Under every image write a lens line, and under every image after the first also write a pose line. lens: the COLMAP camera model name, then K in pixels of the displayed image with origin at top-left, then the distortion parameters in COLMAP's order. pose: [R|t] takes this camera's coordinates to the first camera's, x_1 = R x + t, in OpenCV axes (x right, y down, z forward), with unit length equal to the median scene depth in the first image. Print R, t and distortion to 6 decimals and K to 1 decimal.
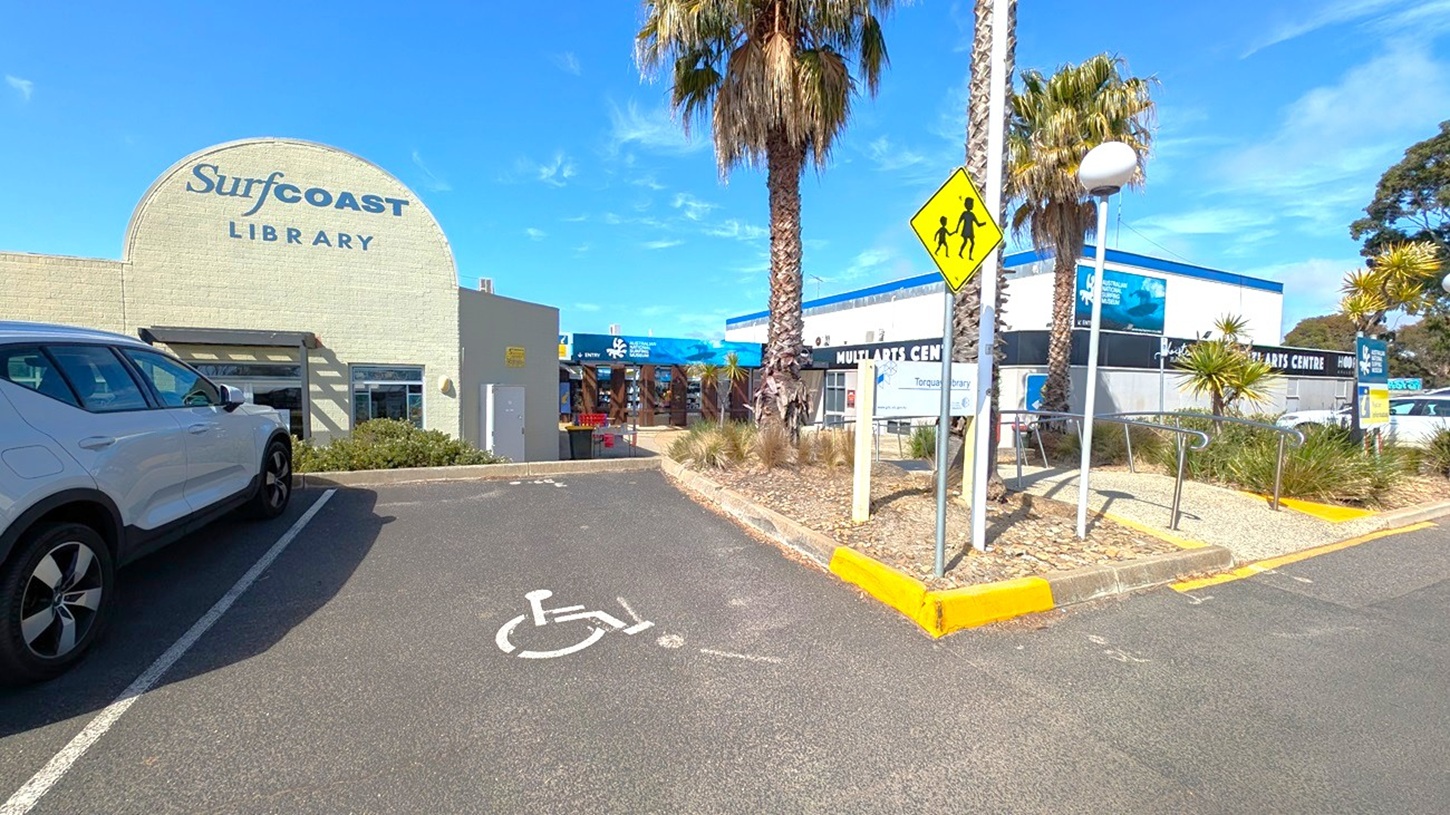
lens RADIAL K [[544.4, 0, 714.2], [0, 544.4, 413.6], [0, 0, 1]] dist [0.008998, -0.001089]
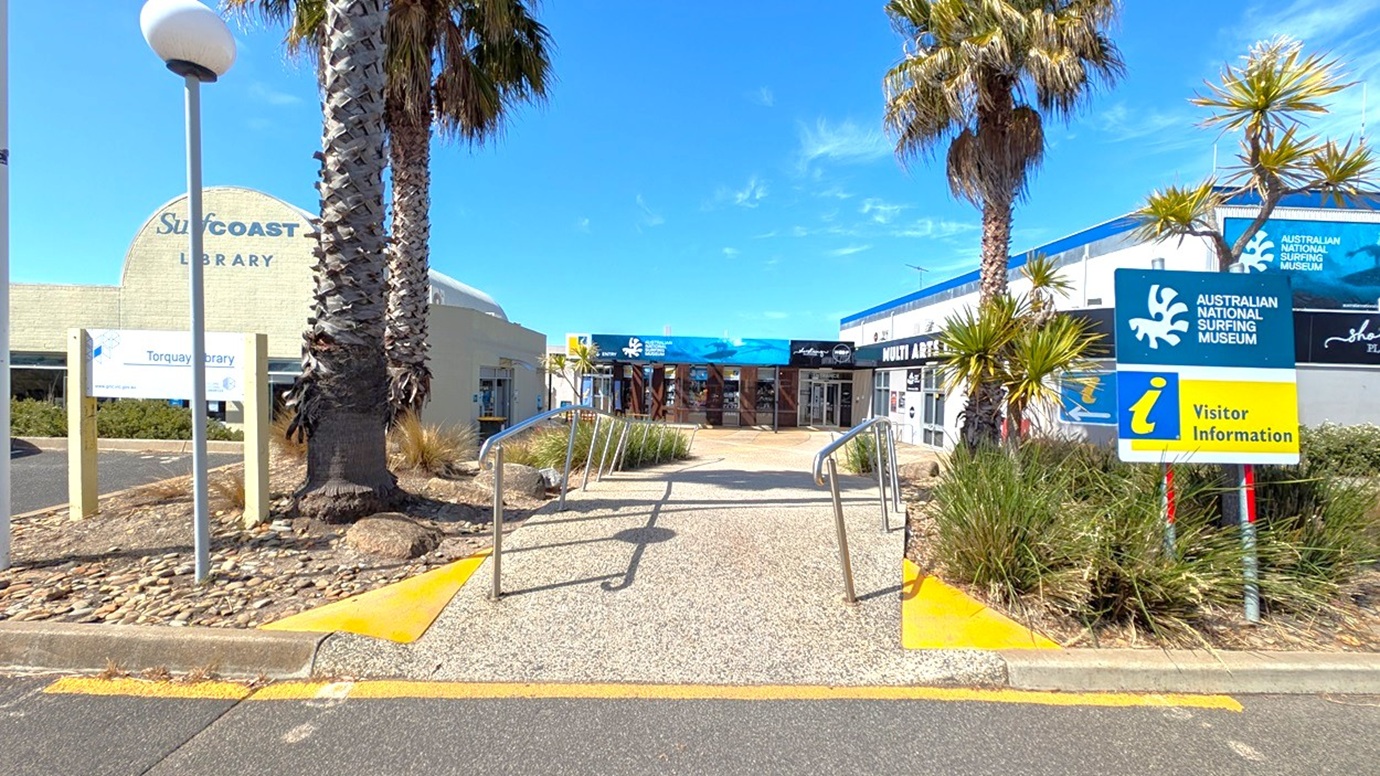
lens RADIAL K [[518.1, 0, 688.8], [0, 518.1, 389.3], [0, 0, 1]] dist [0.008998, -0.001089]
pose [[0.920585, 0.013114, -0.390322, 0.258420], [-0.032459, 0.998547, -0.043006, -0.000381], [0.389191, 0.052260, 0.919673, 0.108758]]
